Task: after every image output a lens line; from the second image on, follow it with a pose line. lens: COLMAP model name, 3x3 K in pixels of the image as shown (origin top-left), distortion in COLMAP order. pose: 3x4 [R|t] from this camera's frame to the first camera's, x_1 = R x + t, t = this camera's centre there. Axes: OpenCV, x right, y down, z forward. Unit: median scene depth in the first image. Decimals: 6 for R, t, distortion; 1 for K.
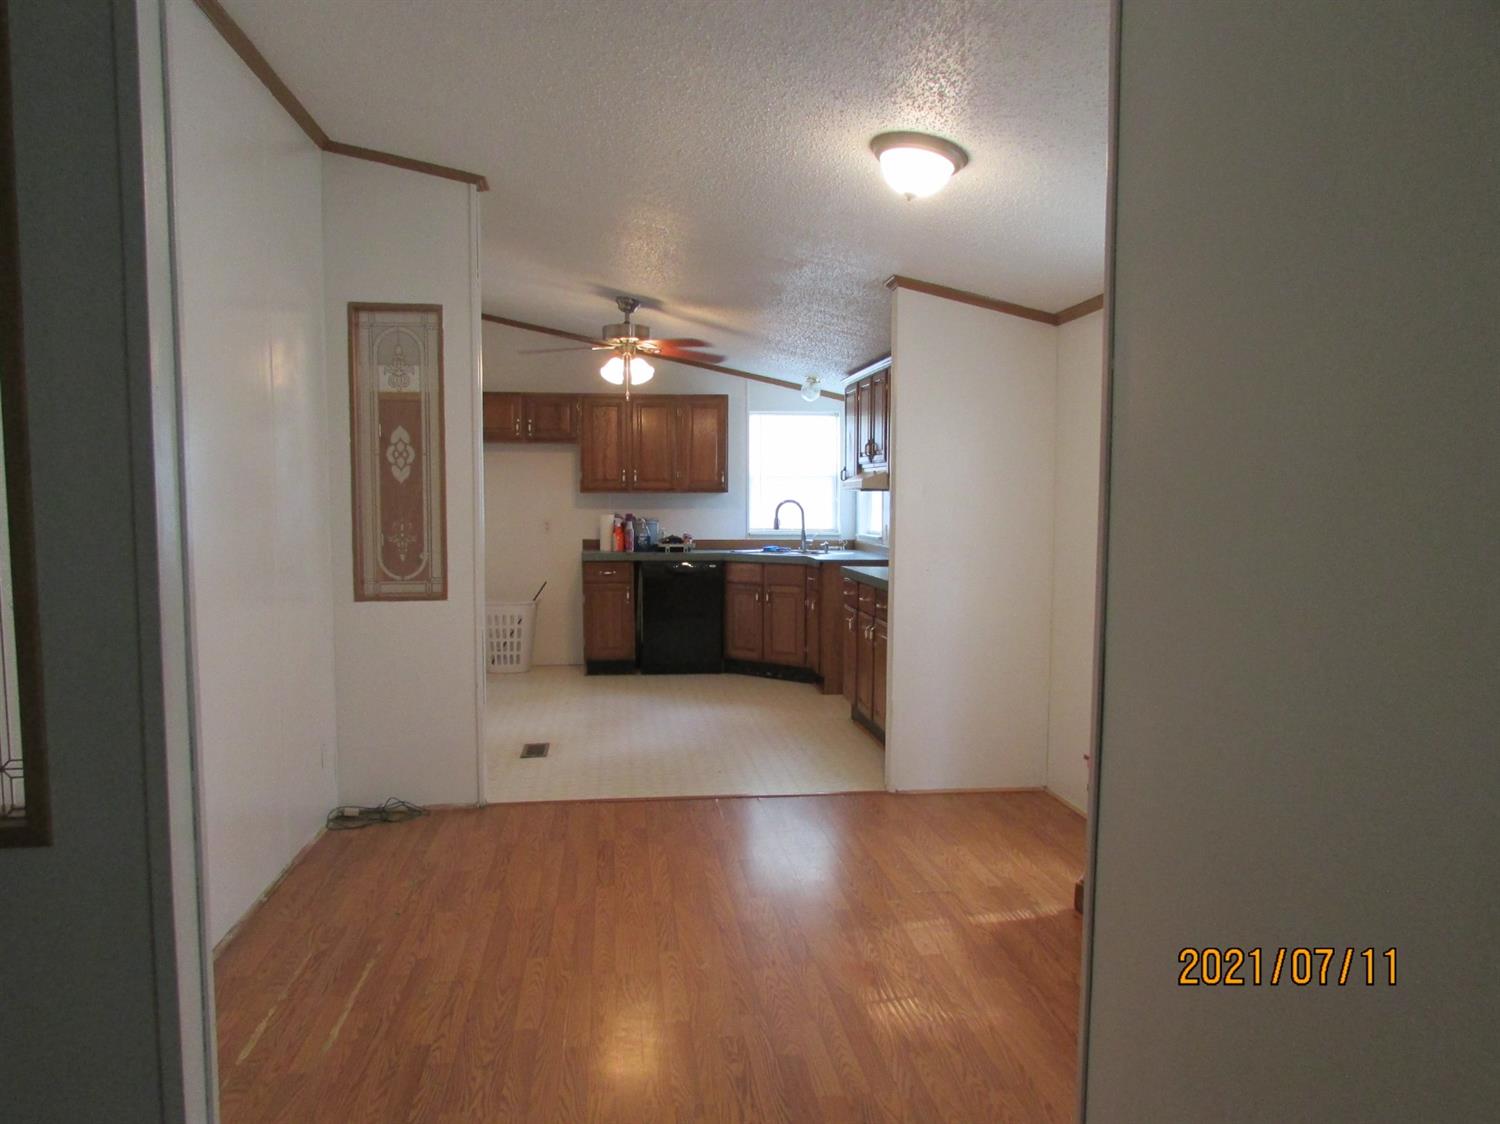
lens RADIAL K [[1064.0, 0, 741.1], [0, 1064.0, 557.7], [0, 0, 1]] dist [-0.035529, 0.017587]
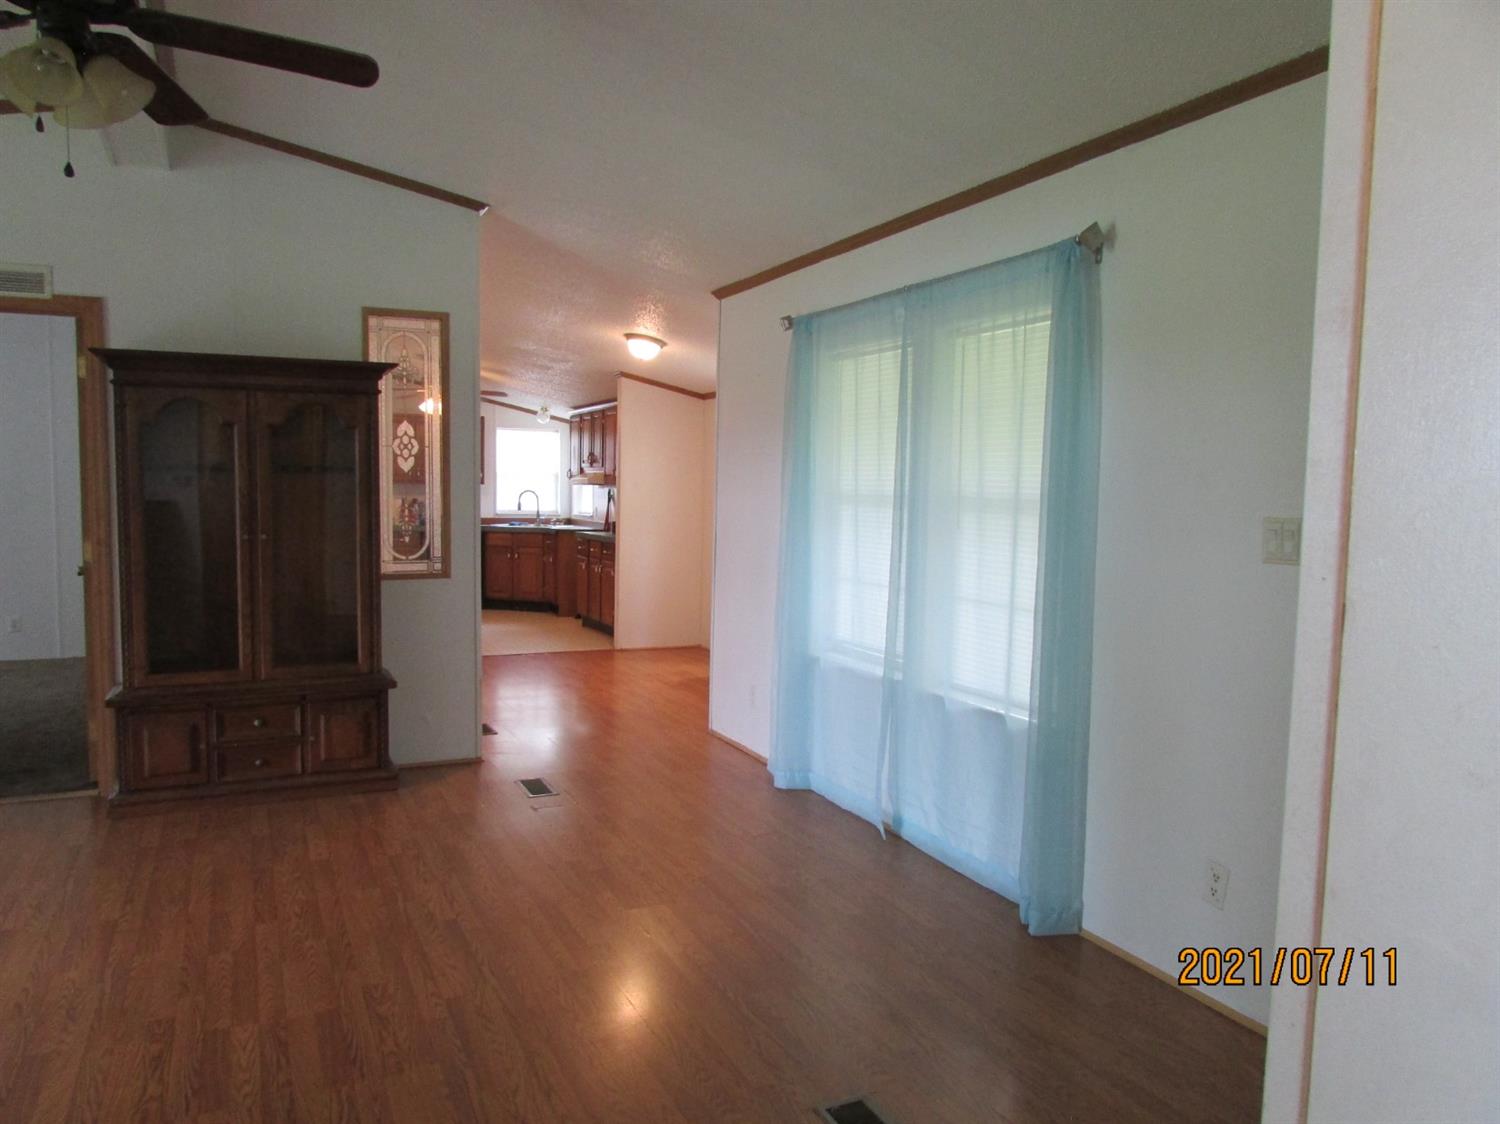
lens RADIAL K [[1064.0, 0, 742.6], [0, 1064.0, 560.1], [0, 0, 1]] dist [-0.035529, 0.017587]
pose [[0.948758, -0.005496, 0.315956, -0.138688], [0.002647, 0.999952, 0.009446, 0.029407], [-0.315993, -0.008126, 0.948727, -0.482681]]
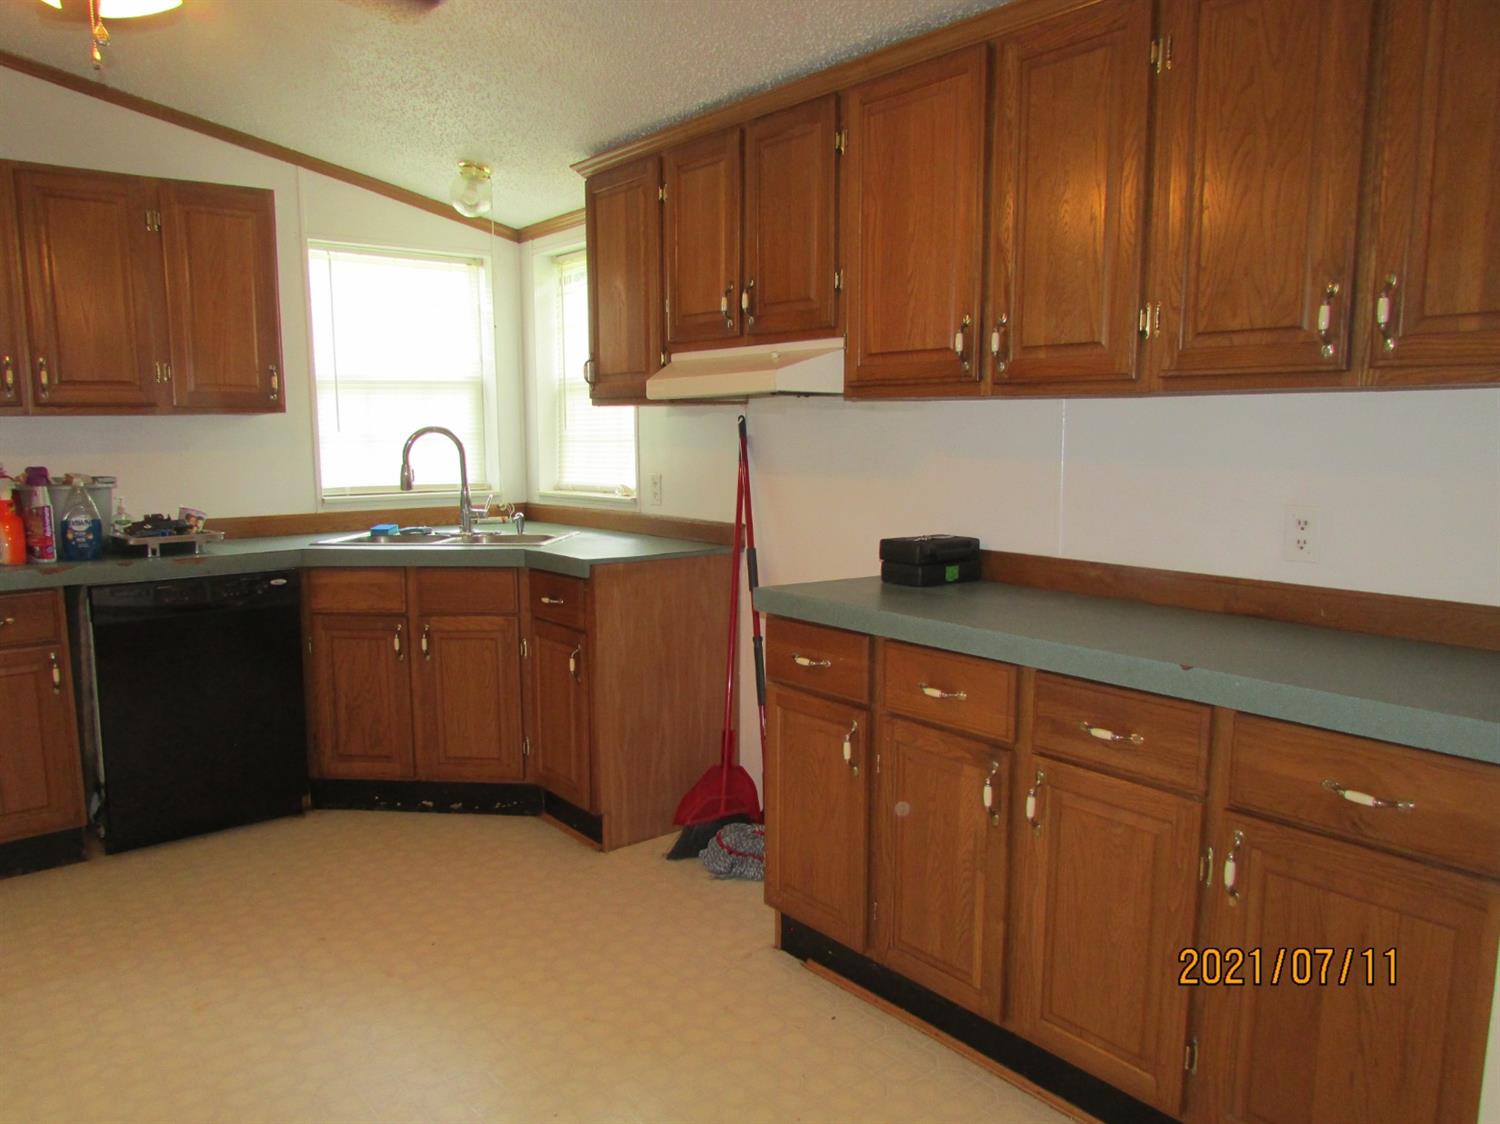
lens RADIAL K [[1064.0, 0, 742.9], [0, 1064.0, 566.1], [0, 0, 1]] dist [-0.035529, 0.017587]
pose [[0.851050, -0.079201, 0.519077, -0.087641], [0.049083, 0.996230, 0.071532, -0.019852], [-0.522785, -0.035399, 0.851729, 0.530157]]
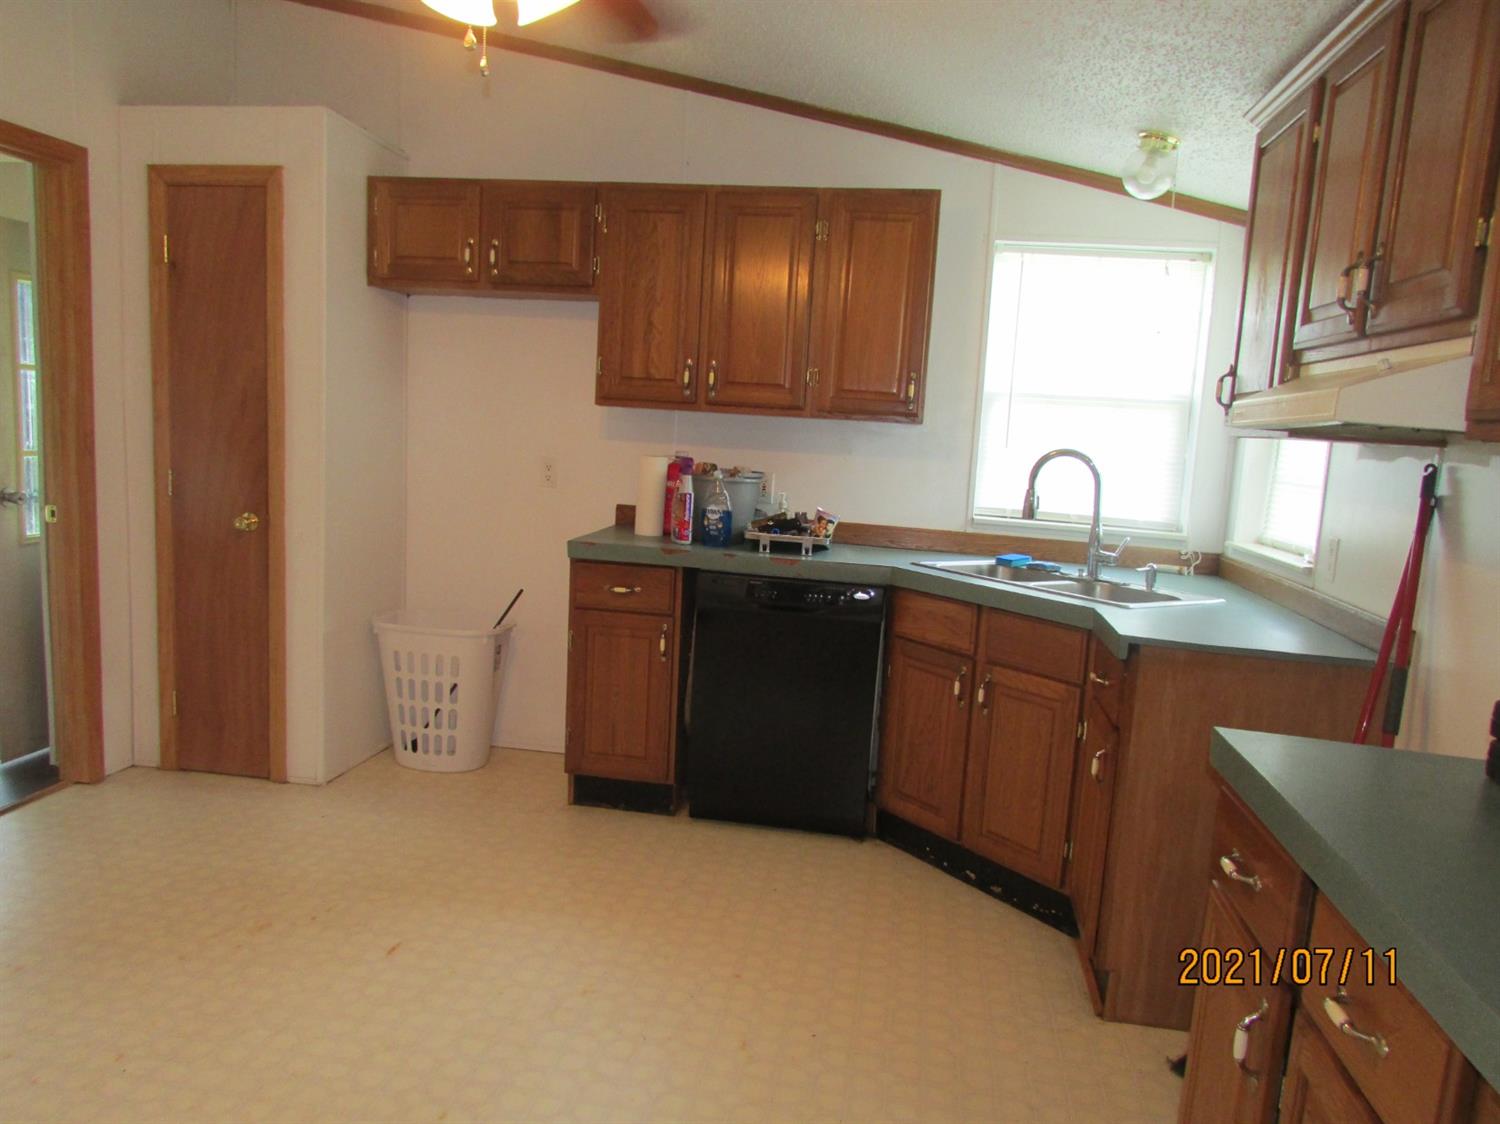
lens RADIAL K [[1064.0, 0, 742.2], [0, 1064.0, 566.1], [0, 0, 1]] dist [-0.035529, 0.017587]
pose [[0.958633, 0.090987, -0.269712, 0.039995], [-0.076536, 0.995034, 0.063643, -0.026593], [0.274163, -0.040367, 0.960836, 0.583023]]
